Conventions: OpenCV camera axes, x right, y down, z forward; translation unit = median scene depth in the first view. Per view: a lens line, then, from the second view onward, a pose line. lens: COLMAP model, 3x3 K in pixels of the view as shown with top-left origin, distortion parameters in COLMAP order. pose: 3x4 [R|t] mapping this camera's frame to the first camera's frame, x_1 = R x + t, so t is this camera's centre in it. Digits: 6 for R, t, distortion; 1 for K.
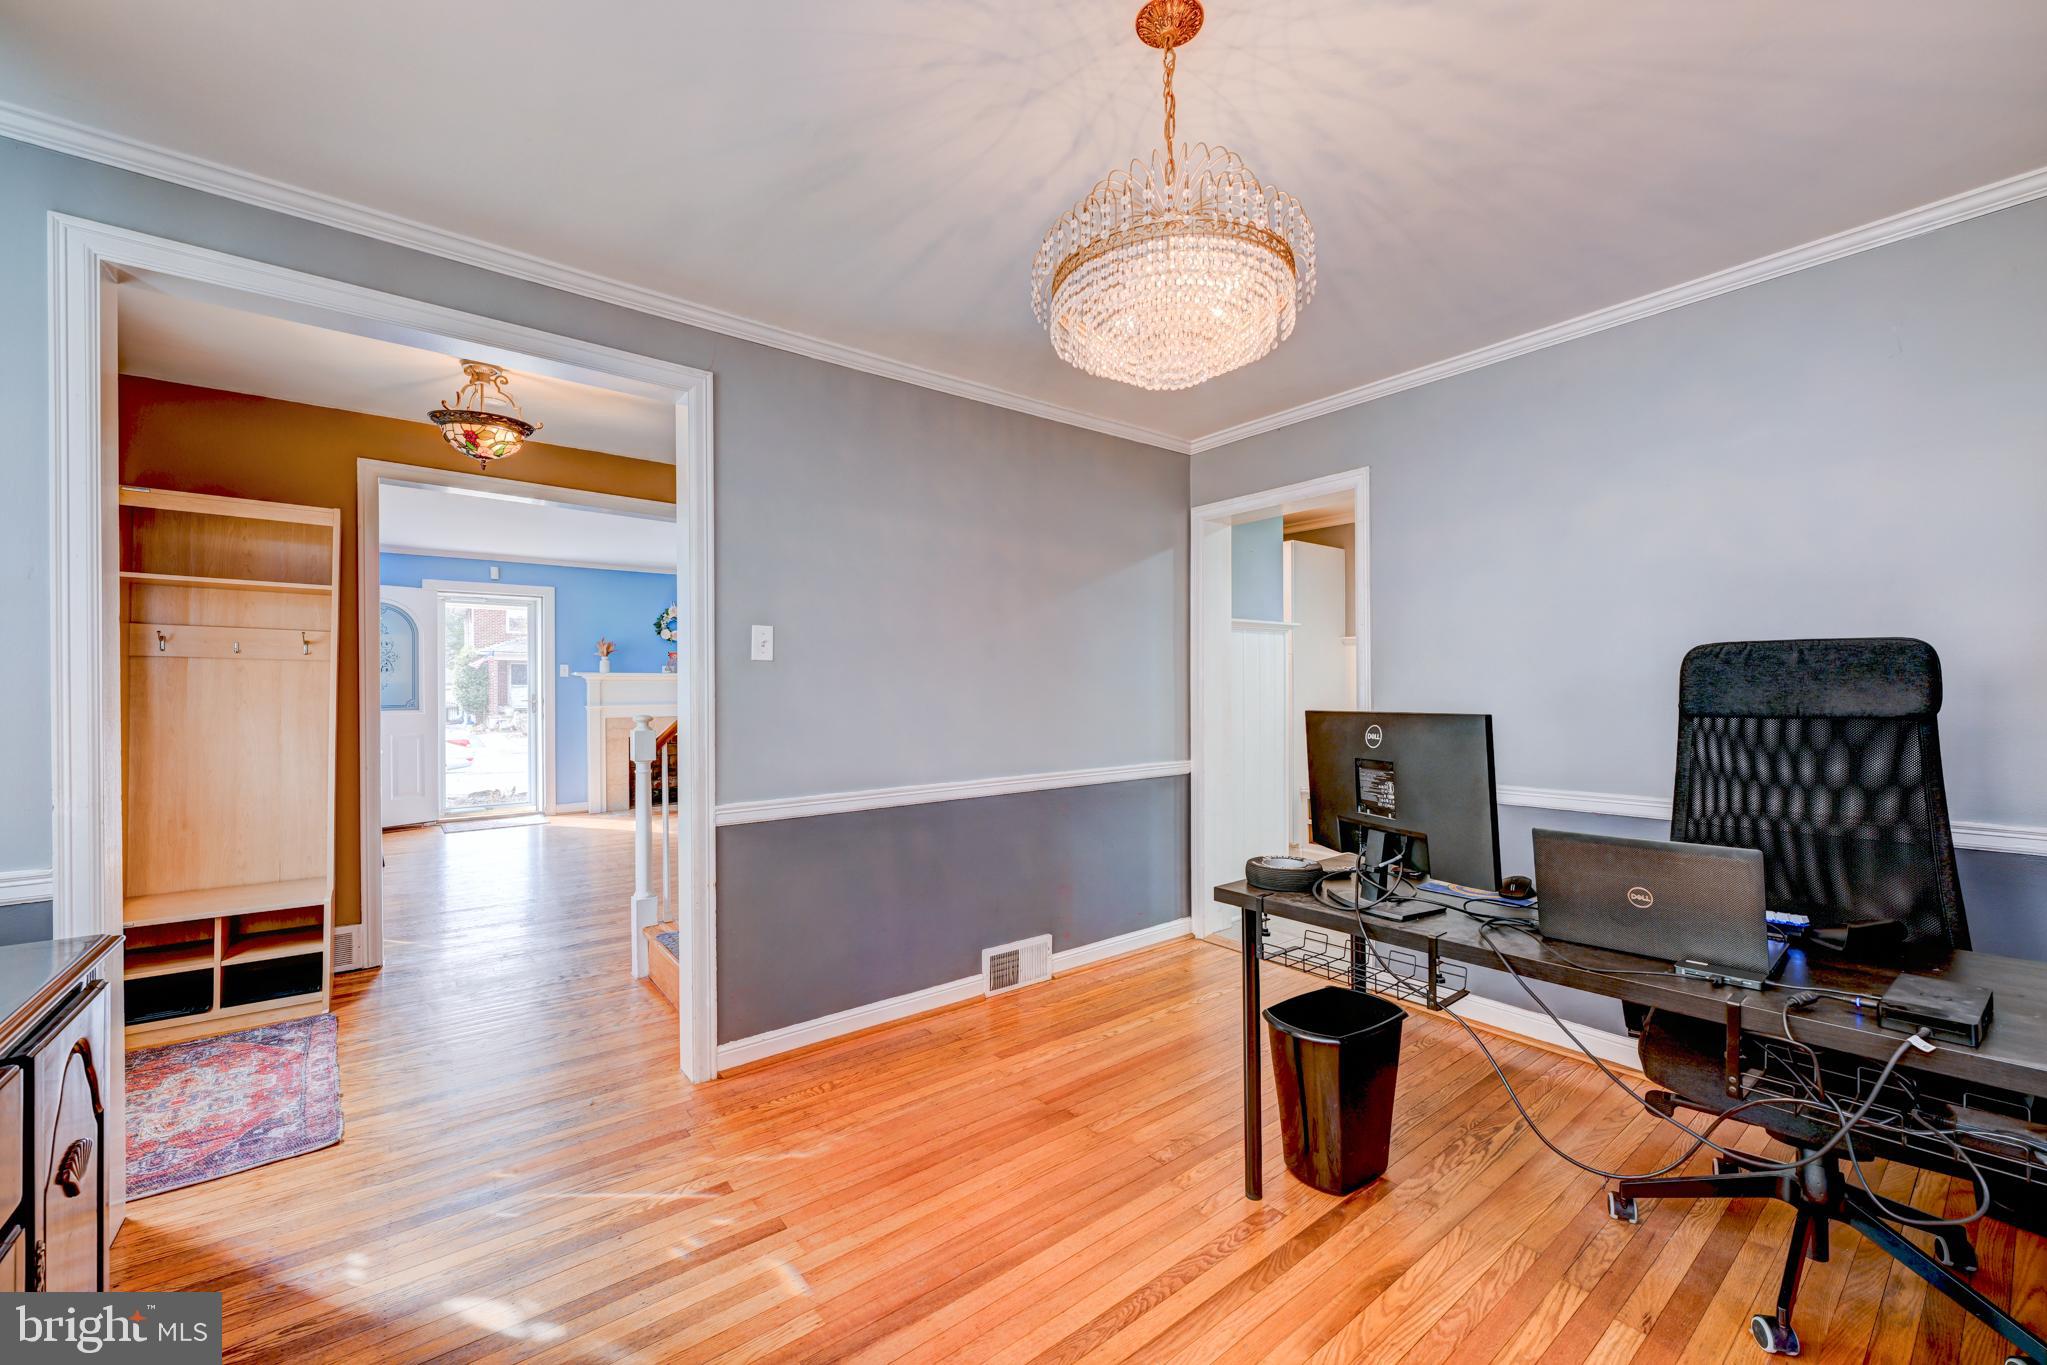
lens RADIAL K [[804.3, 0, 1025.2], [0, 804.3, 687.3], [0, 0, 1]] dist [-0.001083, -0.000080]
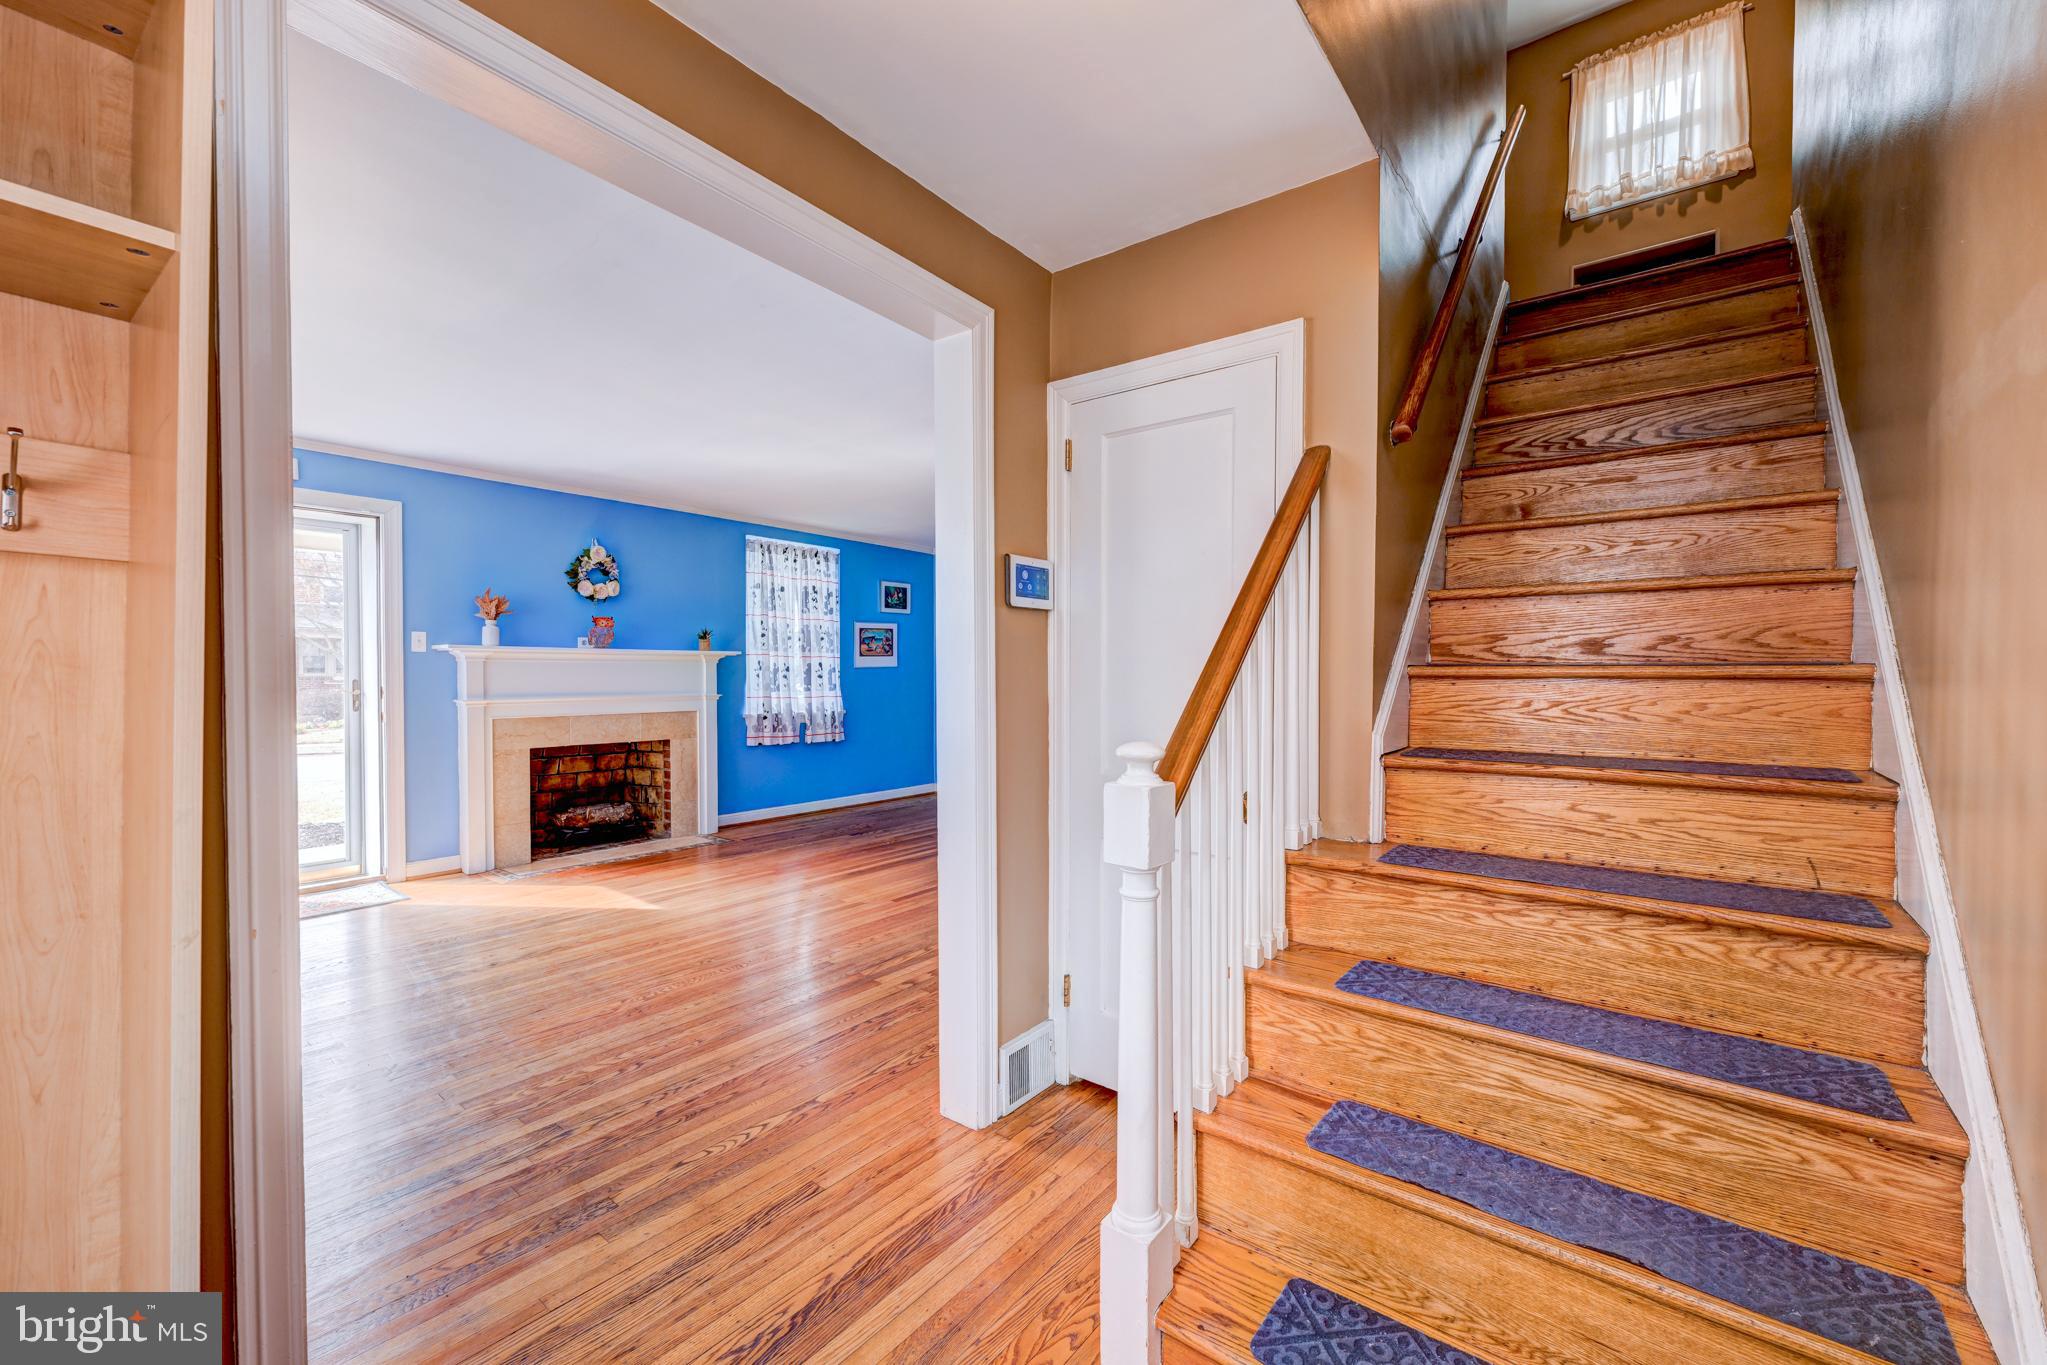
lens RADIAL K [[804.3, 0, 1025.2], [0, 804.3, 687.3], [0, 0, 1]] dist [-0.001083, -0.000080]
pose [[0.967362, 0.000040, 0.253400, -0.276935], [-0.005104, 0.999800, 0.019328, -0.000538], [-0.253349, -0.019990, 0.967168, 0.291113]]
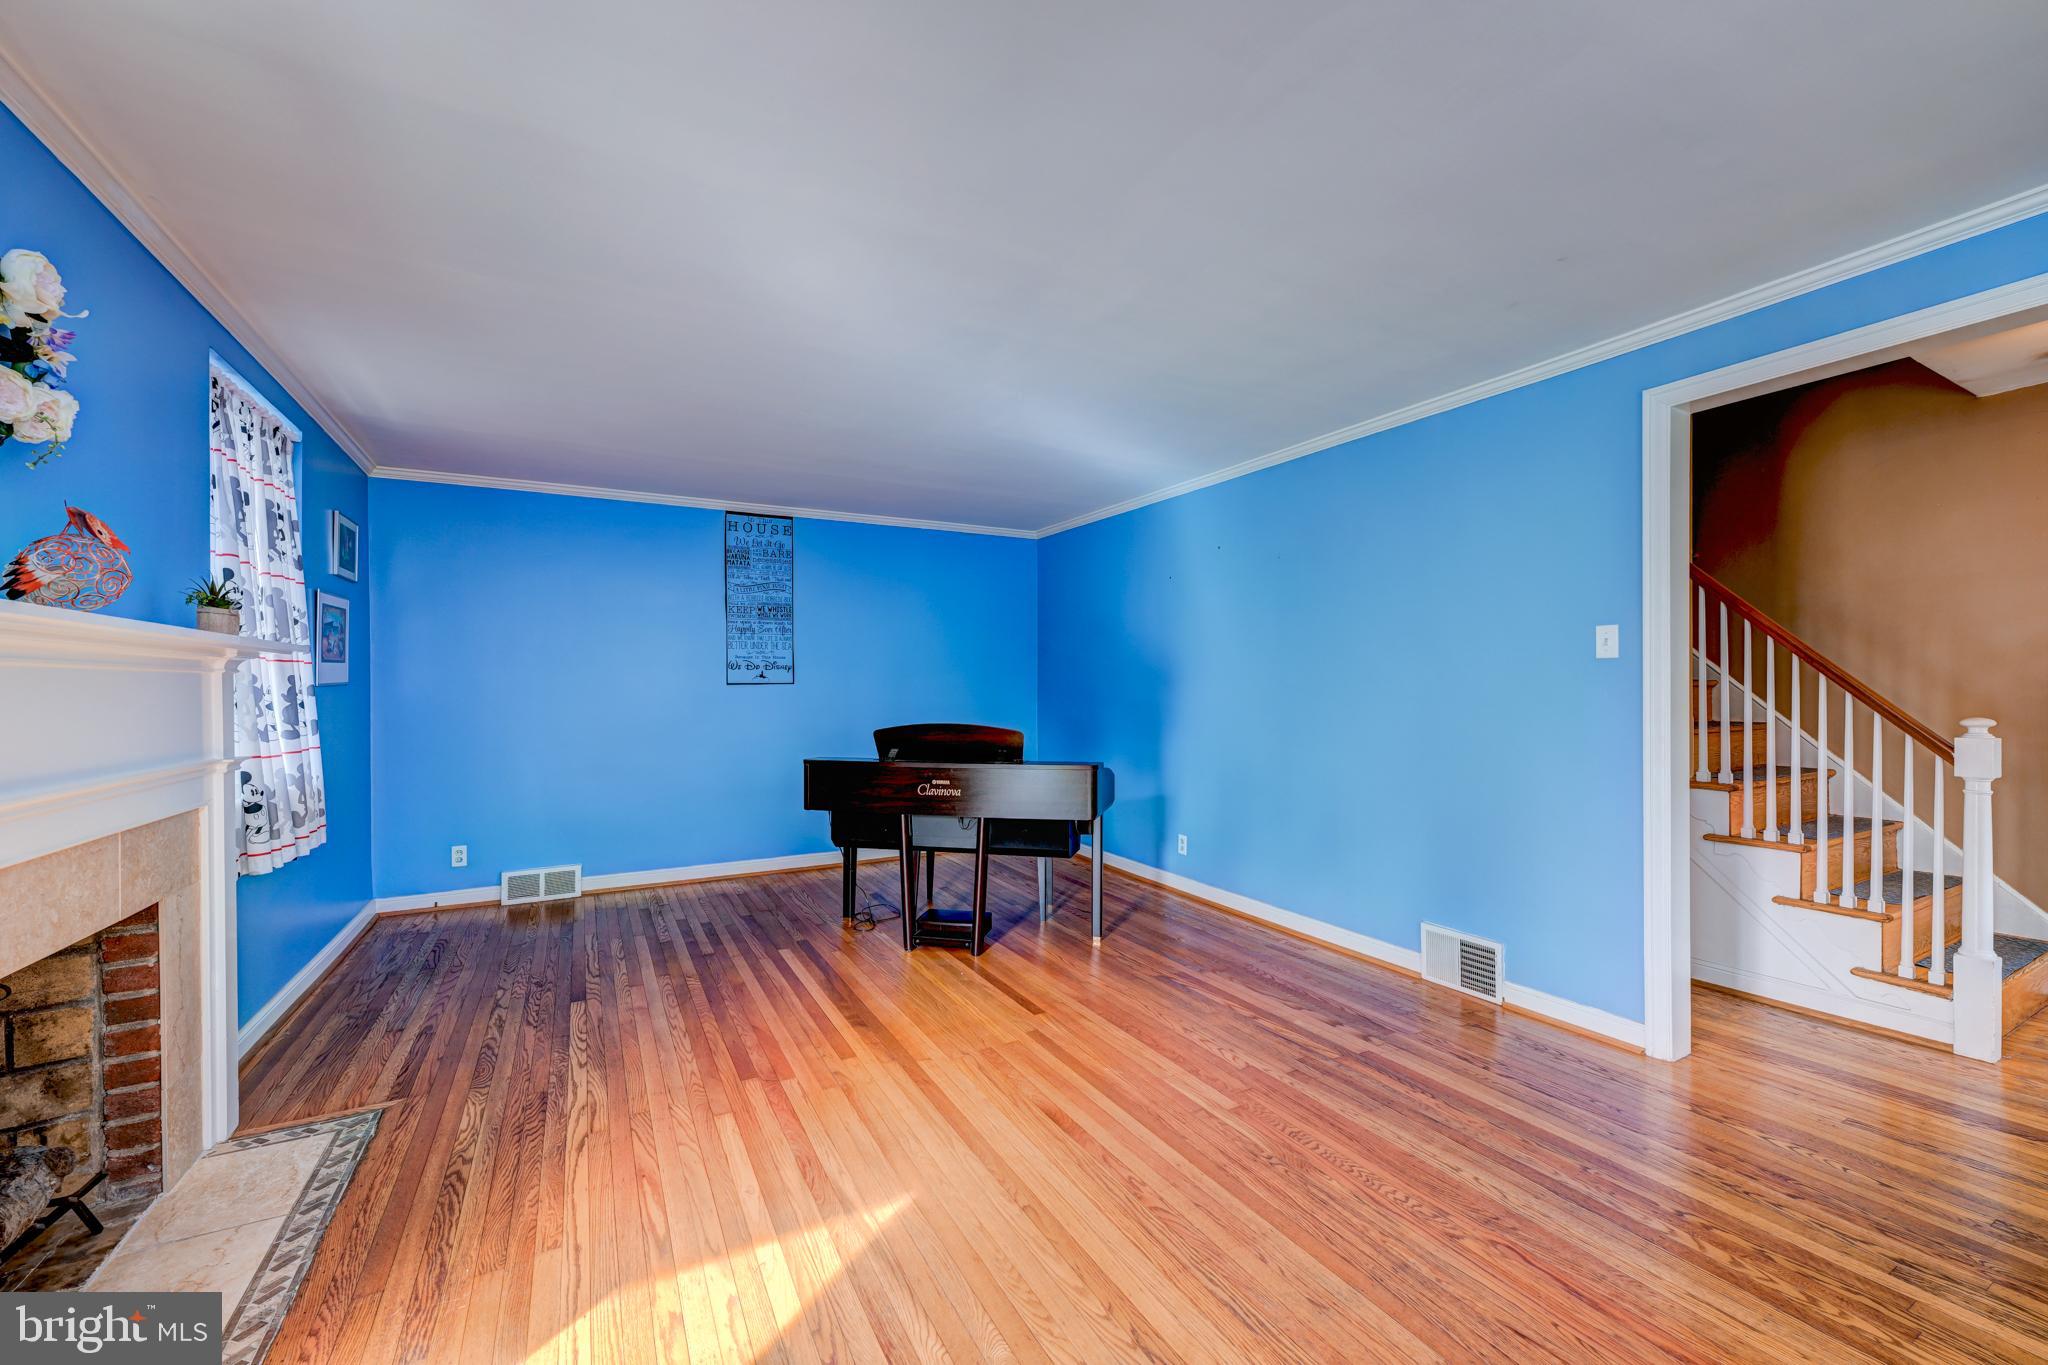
lens RADIAL K [[804.7, 0, 1025.7], [0, 804.7, 687.3], [0, 0, 1]] dist [-0.001083, -0.000080]
pose [[0.160567, 0.000144, 0.987025, -0.600666], [0.005939, 0.999982, -0.001112, -0.000175], [-0.987007, 0.006040, 0.160563, 0.773719]]
